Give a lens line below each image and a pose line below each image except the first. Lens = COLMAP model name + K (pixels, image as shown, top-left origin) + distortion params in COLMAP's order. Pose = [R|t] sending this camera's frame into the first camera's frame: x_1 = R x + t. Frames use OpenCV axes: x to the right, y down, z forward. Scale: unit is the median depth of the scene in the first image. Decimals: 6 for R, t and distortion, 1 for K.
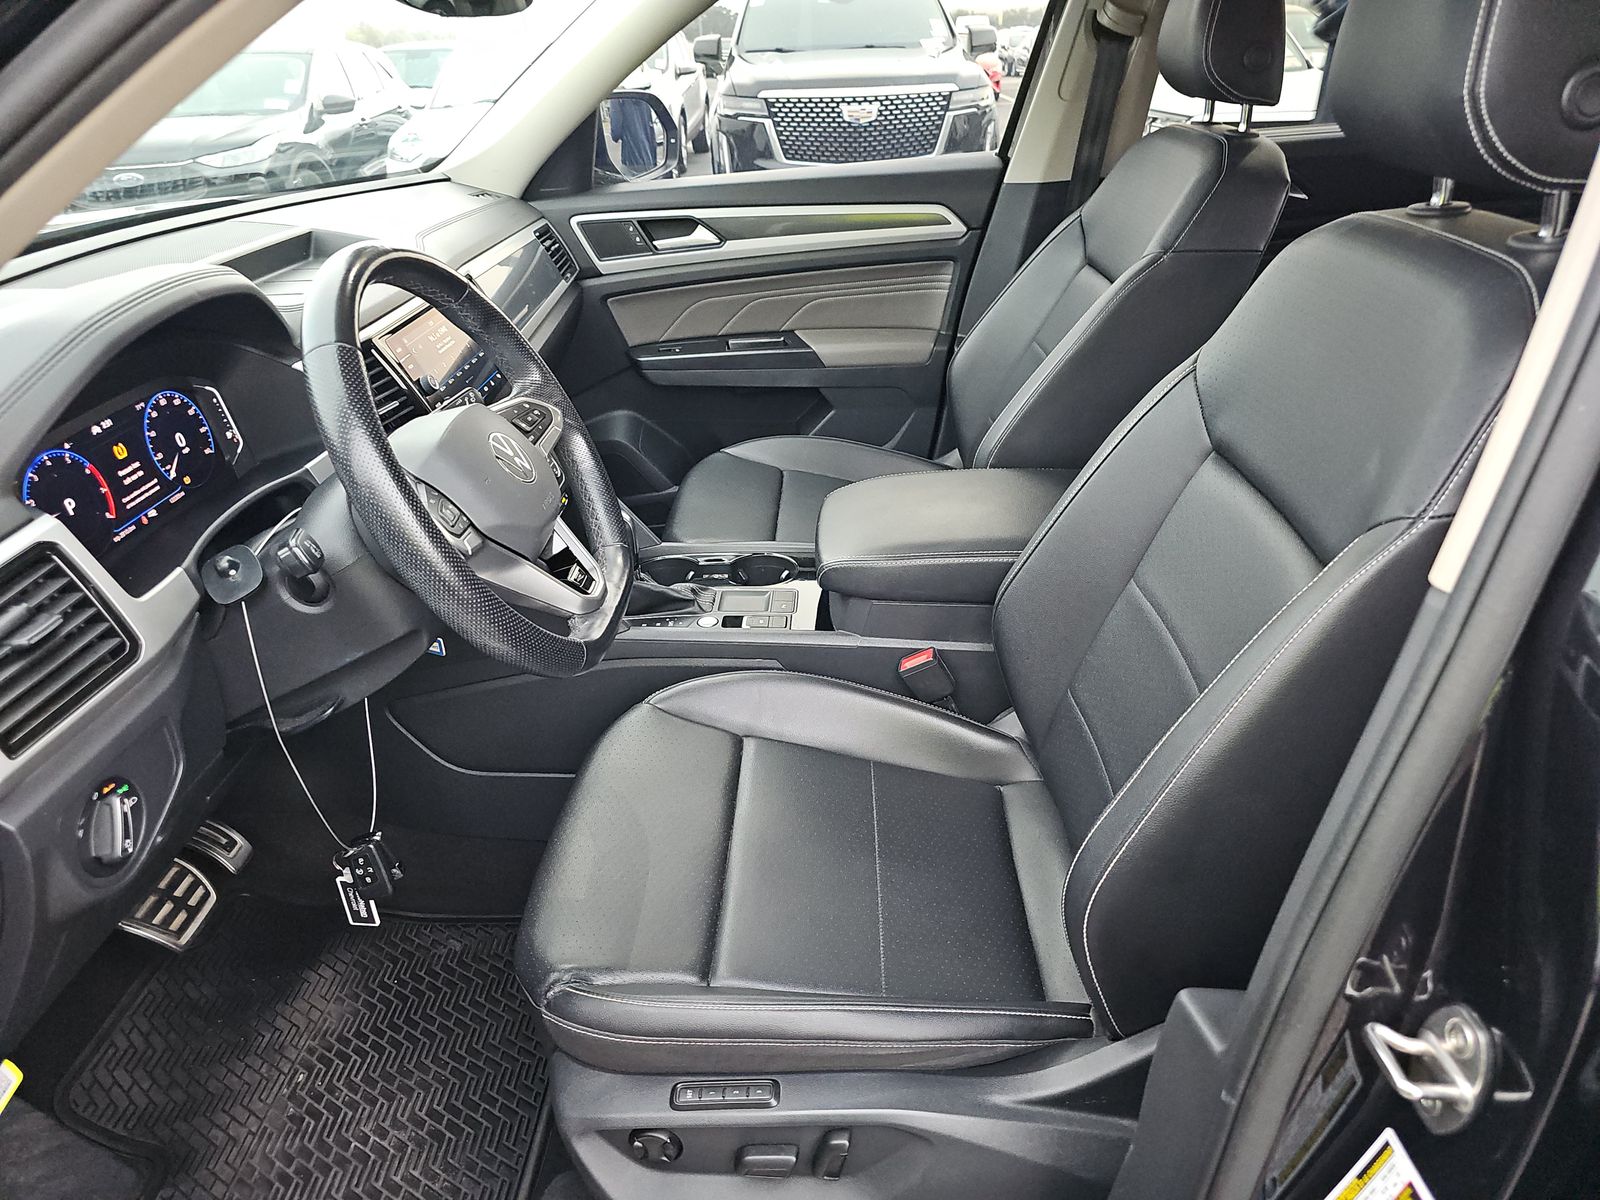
lens RADIAL K [[1071.4, 0, 800.0], [0, 1071.4, 600.0], [0, 0, 1]] dist [0.068333, -0.071497]
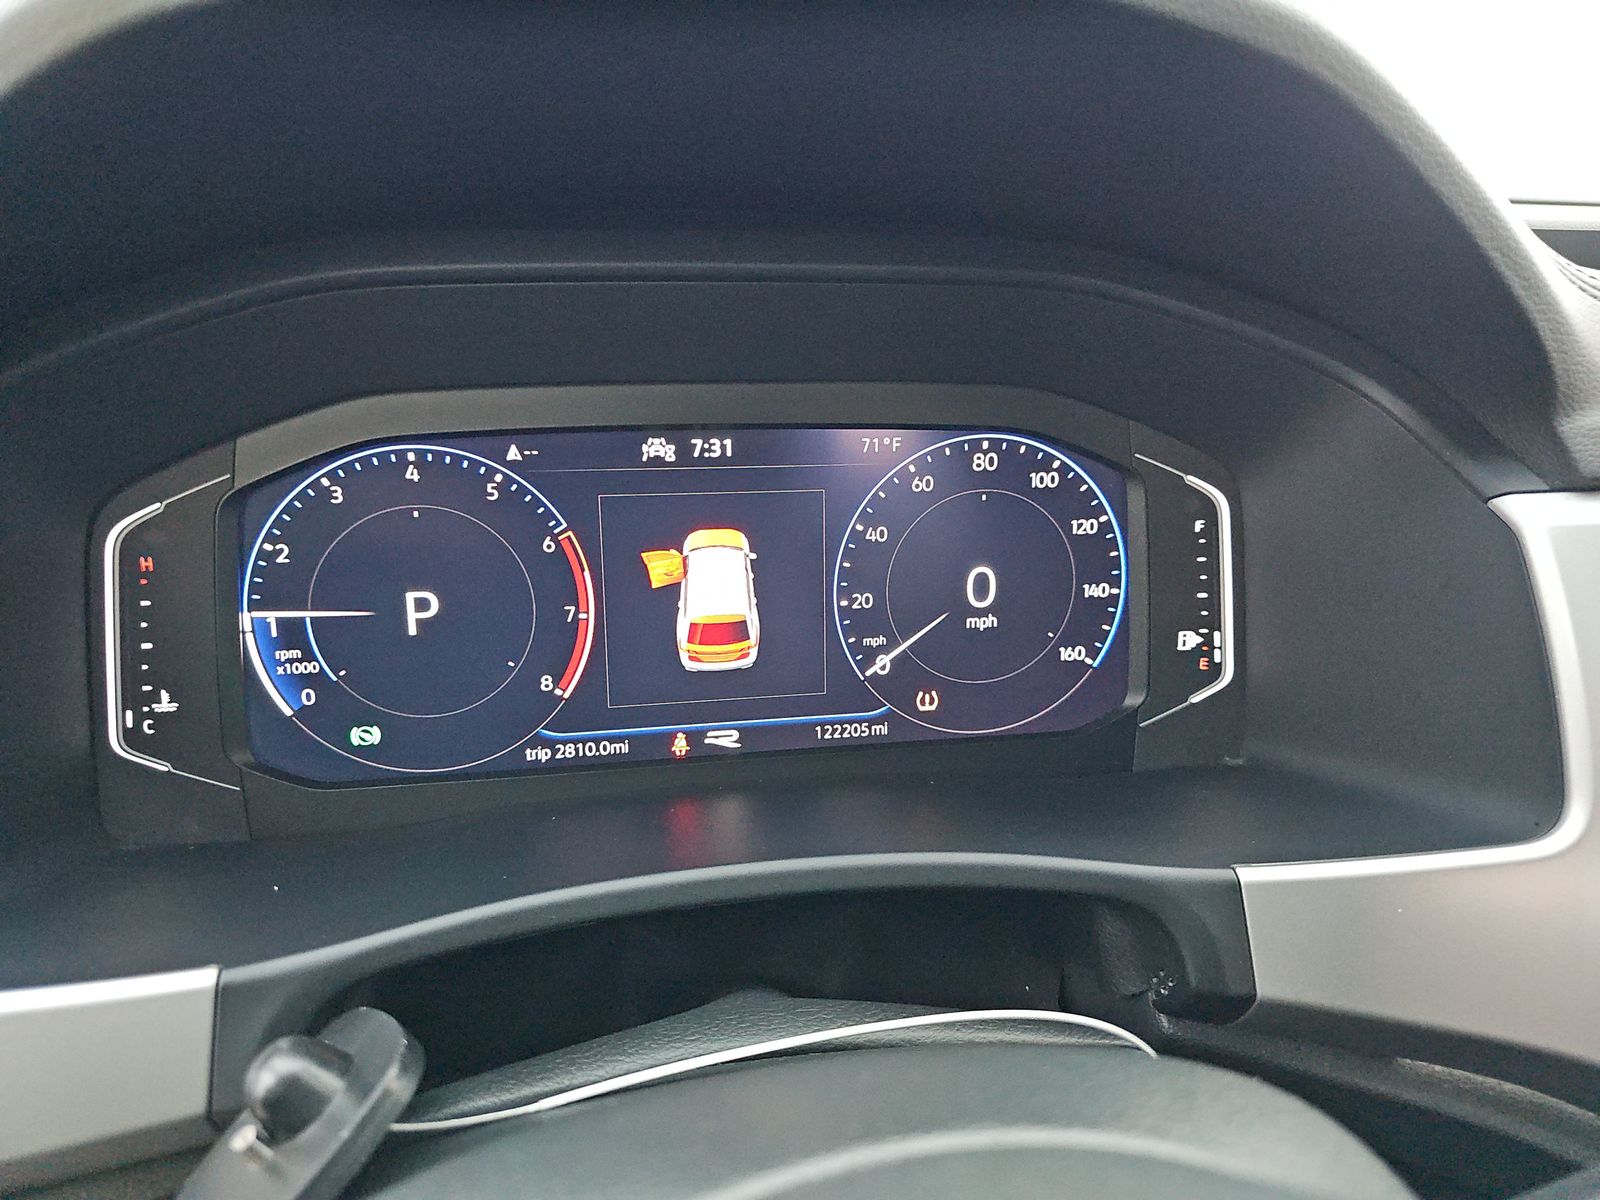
lens RADIAL K [[1073.3, 0, 815.6], [0, 1073.3, 595.8], [0, 0, 1]] dist [0.046337, -0.052098]
pose [[0.223890, 0.362054, -0.904870, -0.166113], [-0.475913, 0.850835, 0.222680, -0.107474], [0.850518, 0.380784, 0.362799, 0.474475]]
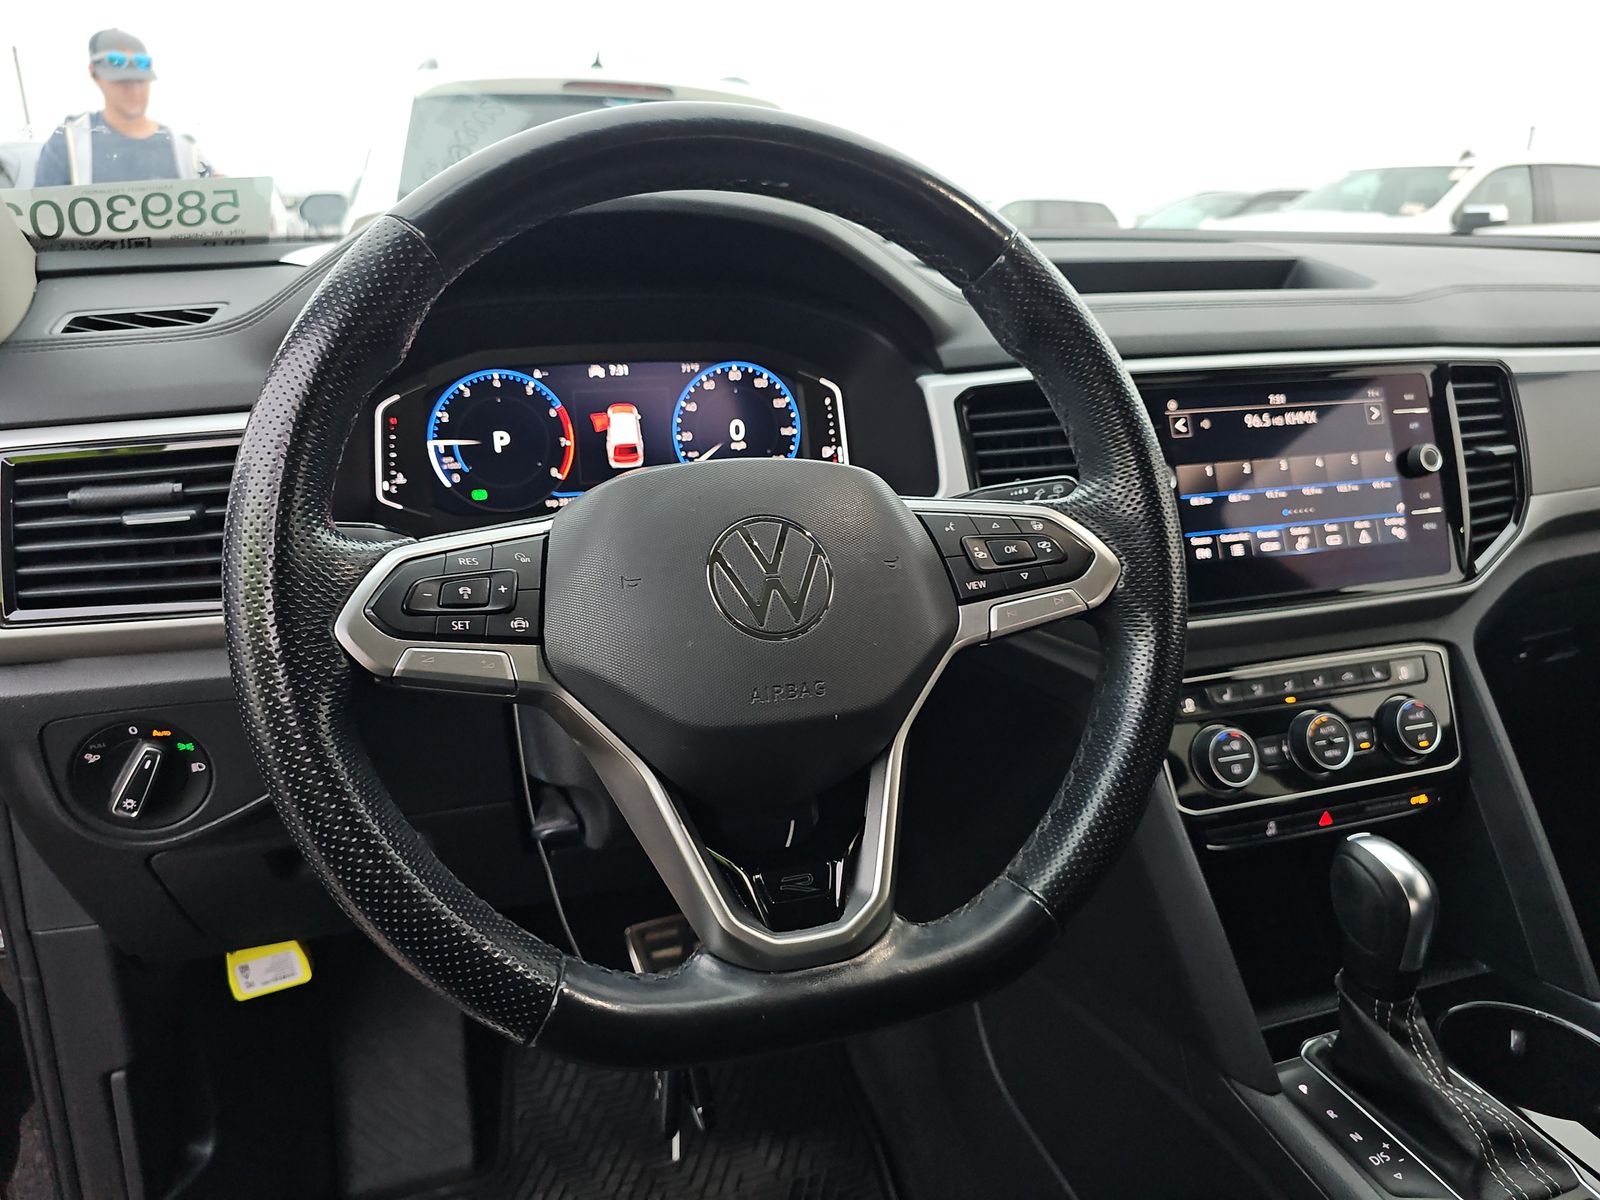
lens RADIAL K [[1071.4, 0, 800.0], [0, 1071.4, 600.0], [0, 0, 1]] dist [0.068333, -0.071497]
pose [[0.351442, 0.349260, -0.868623, 0.070206], [-0.453424, 0.875230, 0.168462, -0.105712], [0.819082, 0.334650, 0.465955, 0.410045]]
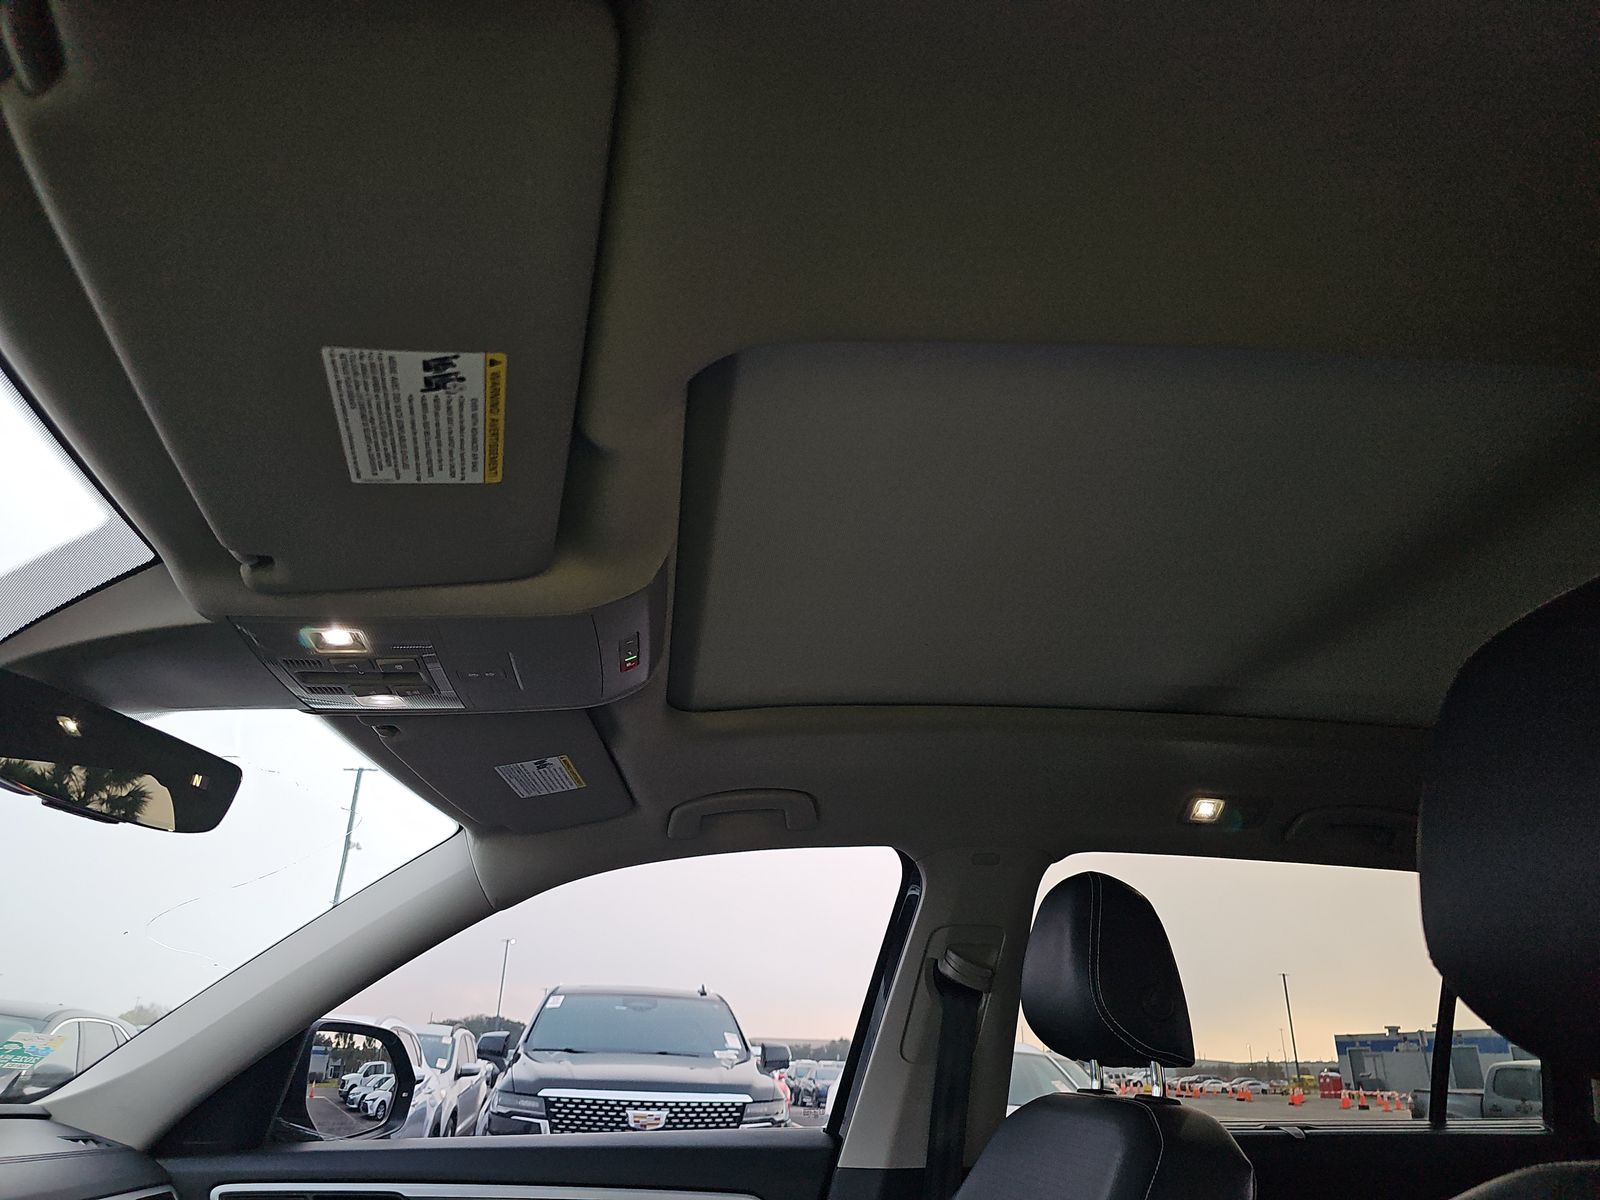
lens RADIAL K [[1073.3, 0, 815.6], [0, 1073.3, 595.8], [0, 0, 1]] dist [0.046337, -0.052098]
pose [[0.980371, 0.133970, 0.144655, 0.012130], [0.027489, 0.633642, -0.773138, -0.057910], [-0.195237, 0.761938, 0.617521, 0.247881]]
